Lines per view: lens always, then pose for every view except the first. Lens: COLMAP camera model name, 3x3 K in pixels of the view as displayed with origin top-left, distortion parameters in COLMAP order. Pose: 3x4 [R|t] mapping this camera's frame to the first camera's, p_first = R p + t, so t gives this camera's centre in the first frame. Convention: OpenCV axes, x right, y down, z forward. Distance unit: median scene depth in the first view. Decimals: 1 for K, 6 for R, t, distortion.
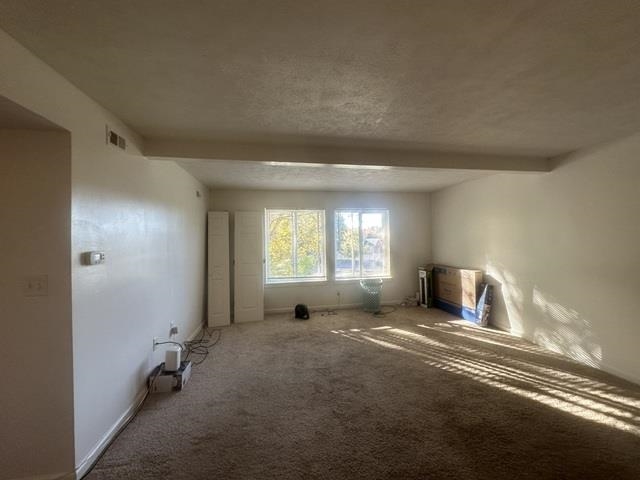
lens RADIAL K [[256.0, 0, 319.3], [0, 256.0, 239.8], [0, 0, 1]] dist [-0.001667, -0.000044]
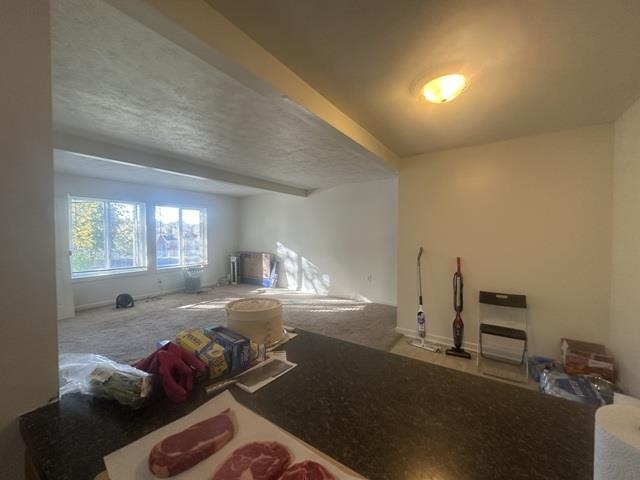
lens RADIAL K [[256.0, 0, 319.7], [0, 256.0, 239.3], [0, 0, 1]] dist [-0.001667, -0.000044]
pose [[0.711049, -0.004715, 0.703127, -0.215228], [-0.009004, 0.999834, 0.015810, 0.008513], [-0.703085, -0.017572, 0.710889, -0.255249]]
